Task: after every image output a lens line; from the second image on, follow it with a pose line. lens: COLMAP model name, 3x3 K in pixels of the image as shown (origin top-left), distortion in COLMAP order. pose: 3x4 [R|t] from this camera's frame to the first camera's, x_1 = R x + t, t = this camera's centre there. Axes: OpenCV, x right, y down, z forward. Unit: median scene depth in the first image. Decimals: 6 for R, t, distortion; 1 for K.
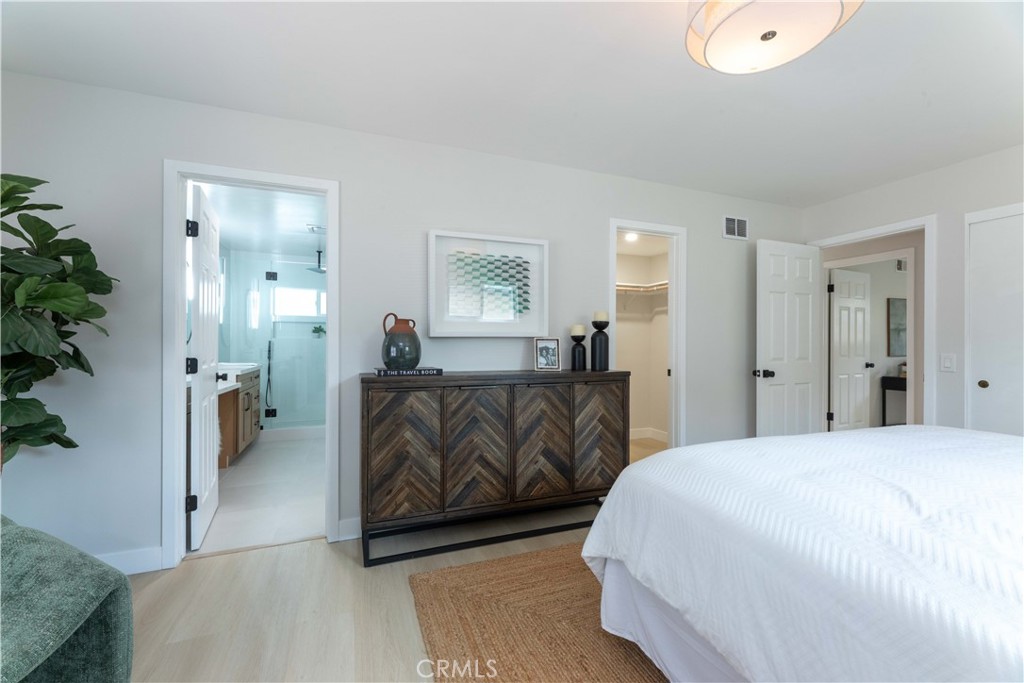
lens RADIAL K [[410.1, 0, 516.3], [0, 410.1, 344.5], [0, 0, 1]] dist [0.001770, -0.001267]
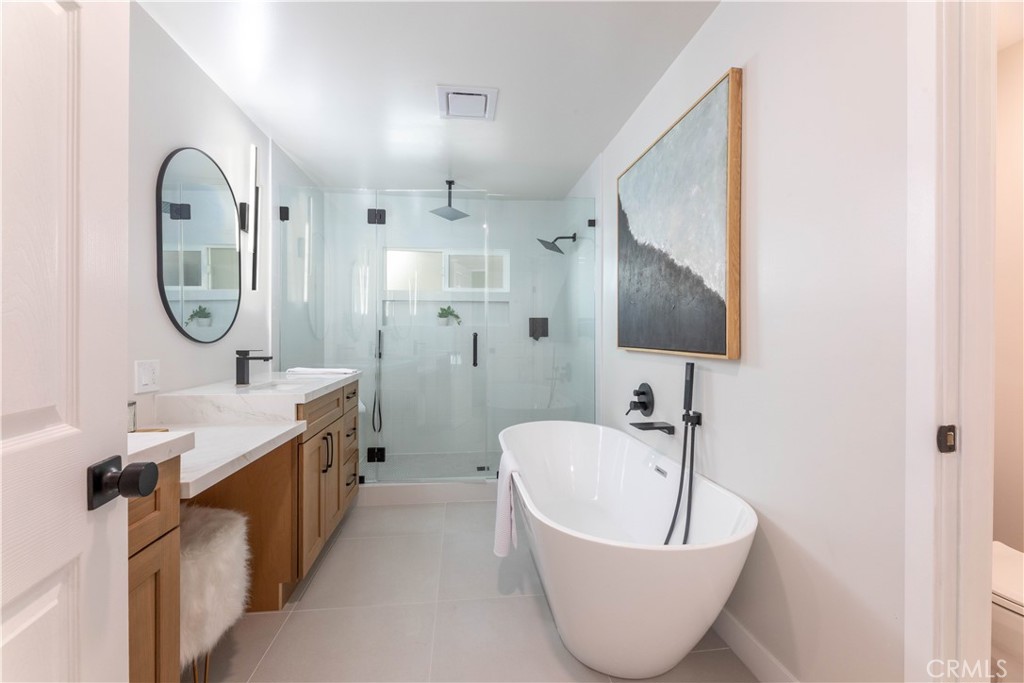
lens RADIAL K [[410.1, 0, 511.1], [0, 410.1, 336.1], [0, 0, 1]] dist [0.001770, -0.001267]
pose [[0.966317, -0.001366, -0.257352, -0.267099], [0.001447, 0.999999, 0.000123, 0.000243], [0.257351, -0.000491, 0.966318, 0.493274]]
